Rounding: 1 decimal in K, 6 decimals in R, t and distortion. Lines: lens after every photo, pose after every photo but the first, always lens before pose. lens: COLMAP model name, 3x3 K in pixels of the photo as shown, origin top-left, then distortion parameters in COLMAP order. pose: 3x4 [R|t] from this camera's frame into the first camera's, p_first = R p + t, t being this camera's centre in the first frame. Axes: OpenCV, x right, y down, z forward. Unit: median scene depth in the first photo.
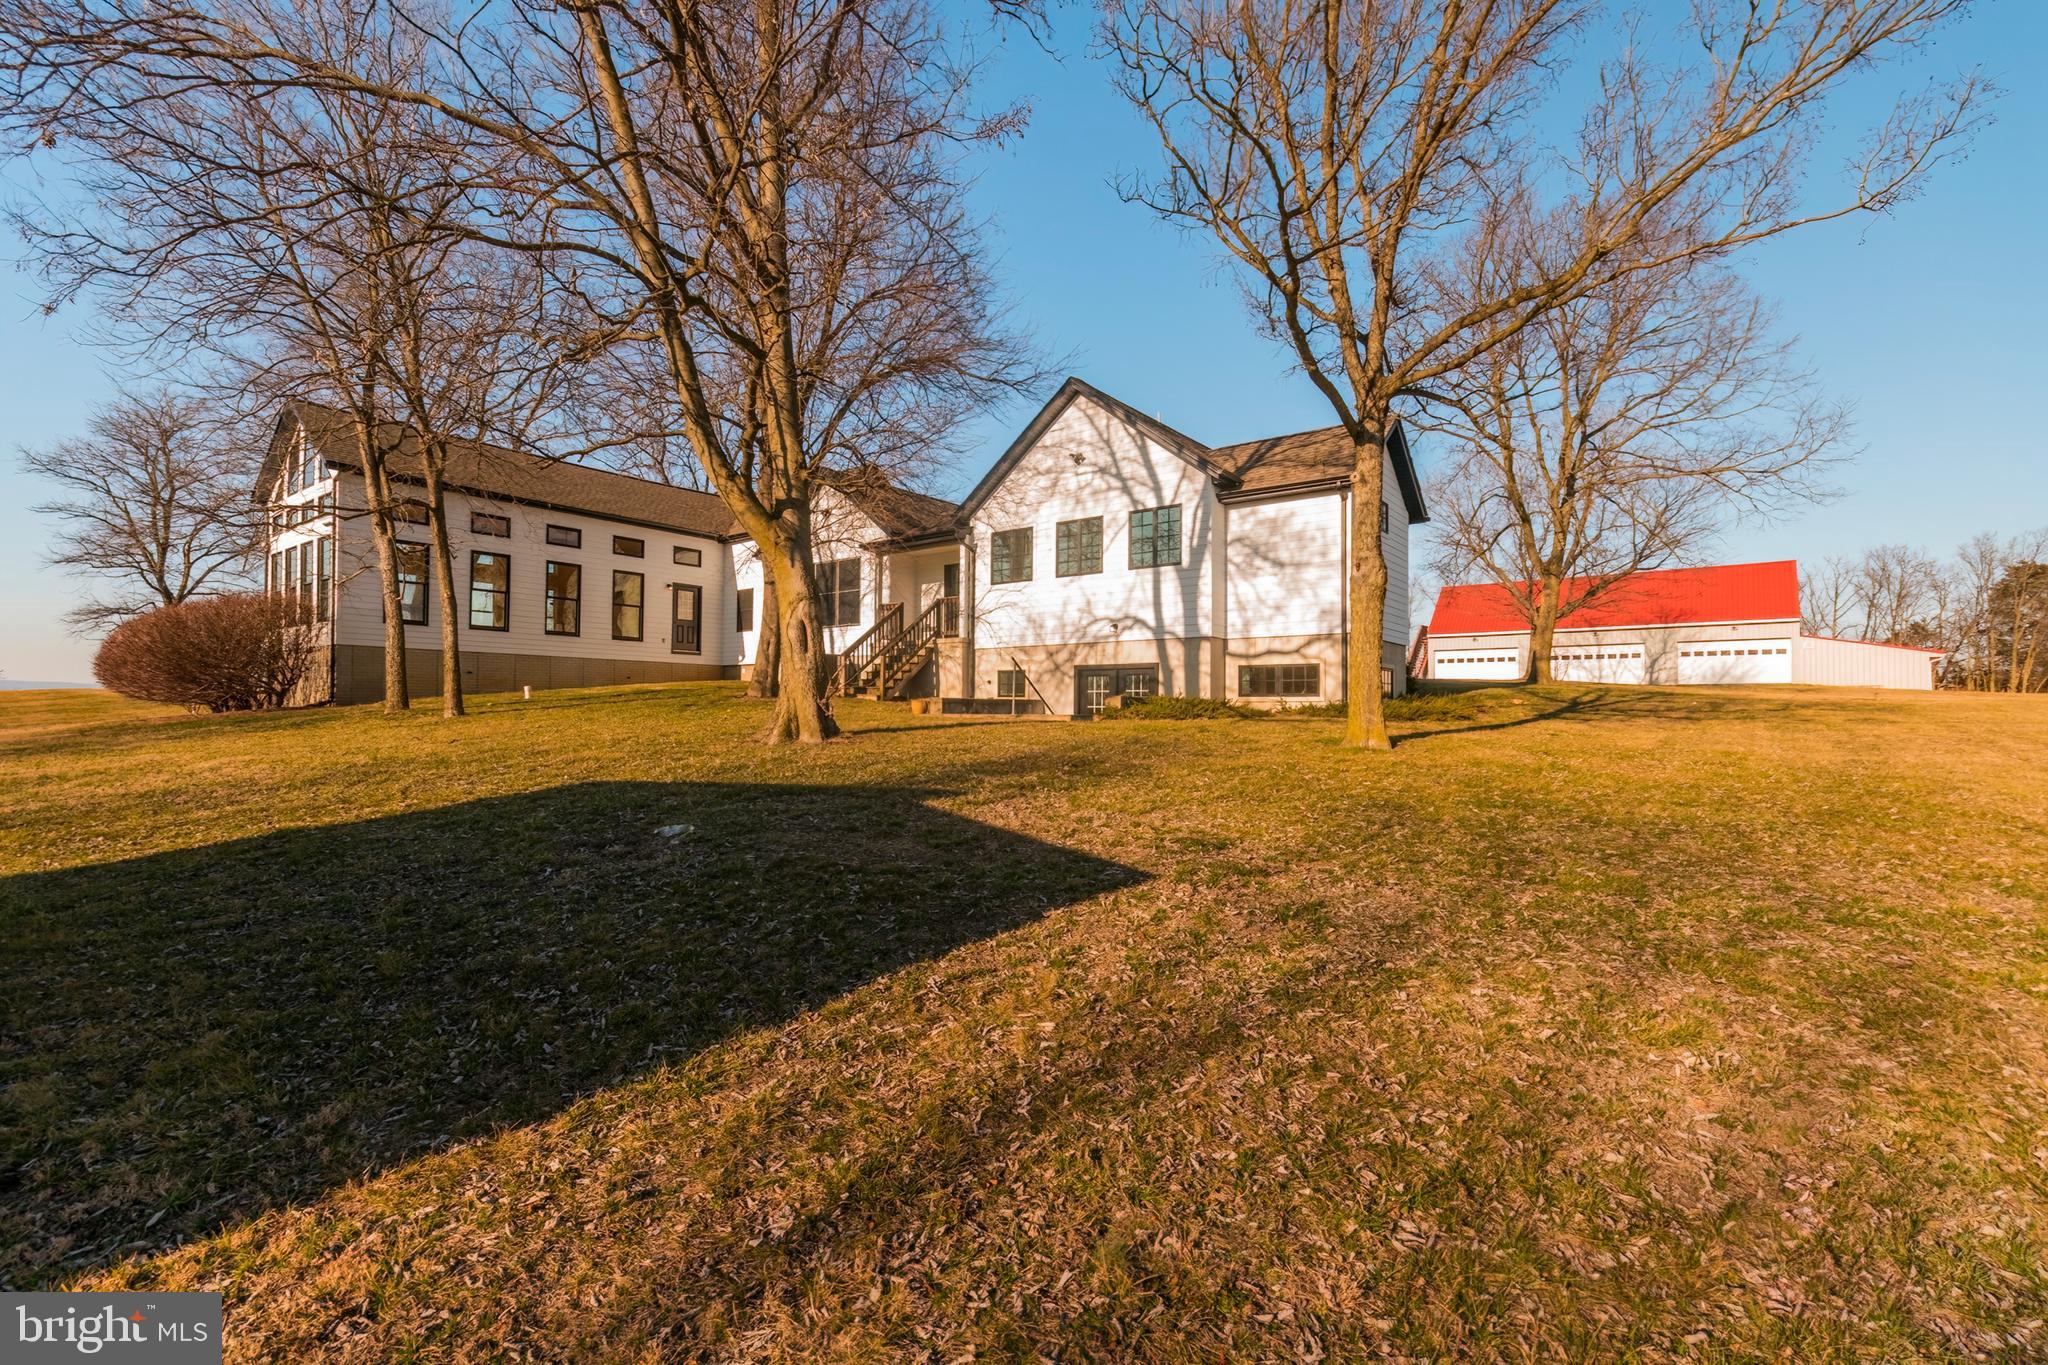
lens RADIAL K [[891.4, 0, 1011.9], [0, 891.4, 682.4], [0, 0, 1]] dist [0.006550, 0.000573]
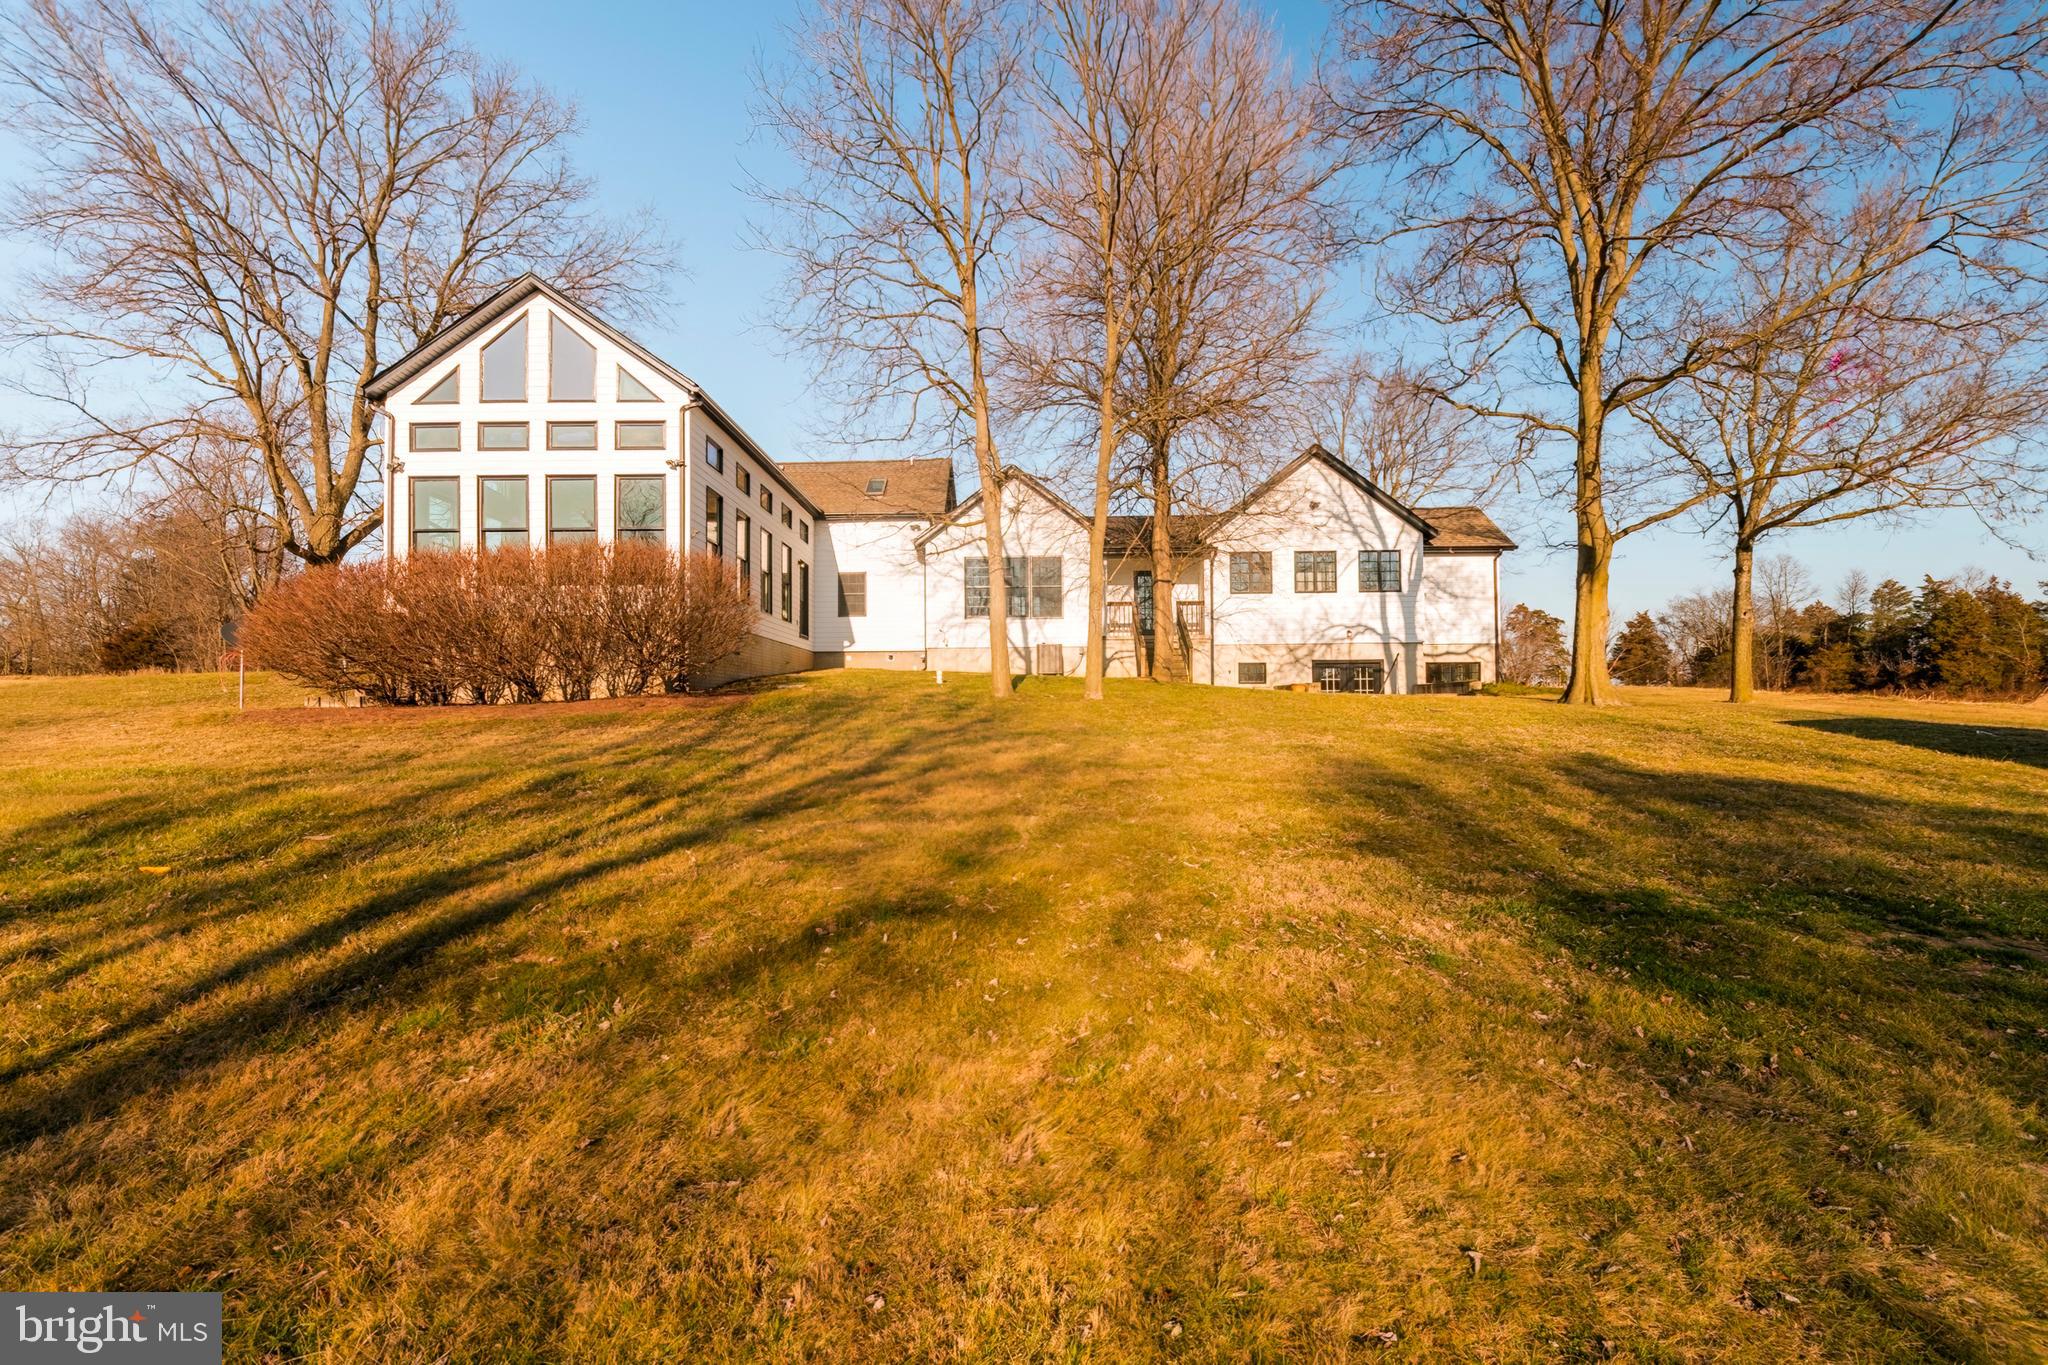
lens RADIAL K [[891.4, 0, 1013.8], [0, 891.4, 690.2], [0, 0, 1]] dist [0.006550, 0.000573]
pose [[0.792473, -0.006045, 0.609877, -1.150061], [-0.005143, 0.999849, 0.016594, 0.007378], [-0.609885, -0.016286, 0.792322, 0.220586]]
